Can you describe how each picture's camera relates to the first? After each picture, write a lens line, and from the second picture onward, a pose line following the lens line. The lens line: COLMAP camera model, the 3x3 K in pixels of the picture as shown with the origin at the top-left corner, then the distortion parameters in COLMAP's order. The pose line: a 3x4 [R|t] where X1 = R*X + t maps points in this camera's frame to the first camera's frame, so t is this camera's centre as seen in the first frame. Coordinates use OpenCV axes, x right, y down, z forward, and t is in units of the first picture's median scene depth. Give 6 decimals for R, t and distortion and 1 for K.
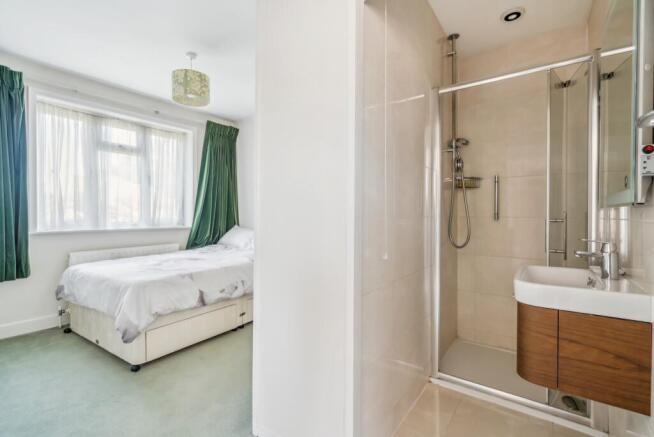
lens RADIAL K [[302.8, 0, 327.0], [0, 302.8, 218.5], [0, 0, 1]] dist [0.000125, 0.000625]
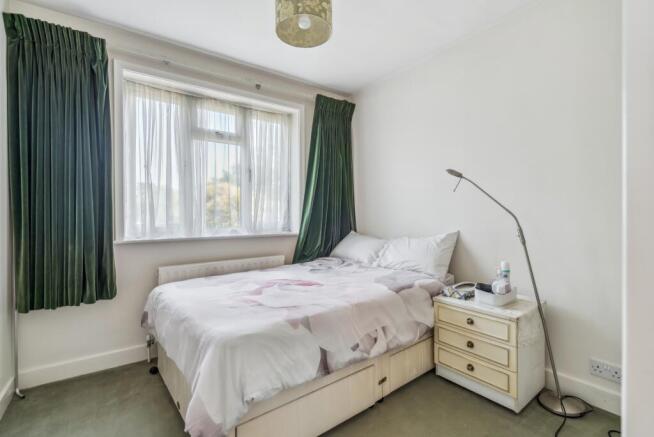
lens RADIAL K [[299.5, 0, 327.3], [0, 299.5, 220.6], [0, 0, 1]] dist [-0.002013, 0.000134]
pose [[0.955174, -0.005848, -0.295987, -0.185815], [0.005492, 0.999983, -0.002033, -0.003824], [0.295993, 0.000316, 0.955190, 0.357025]]
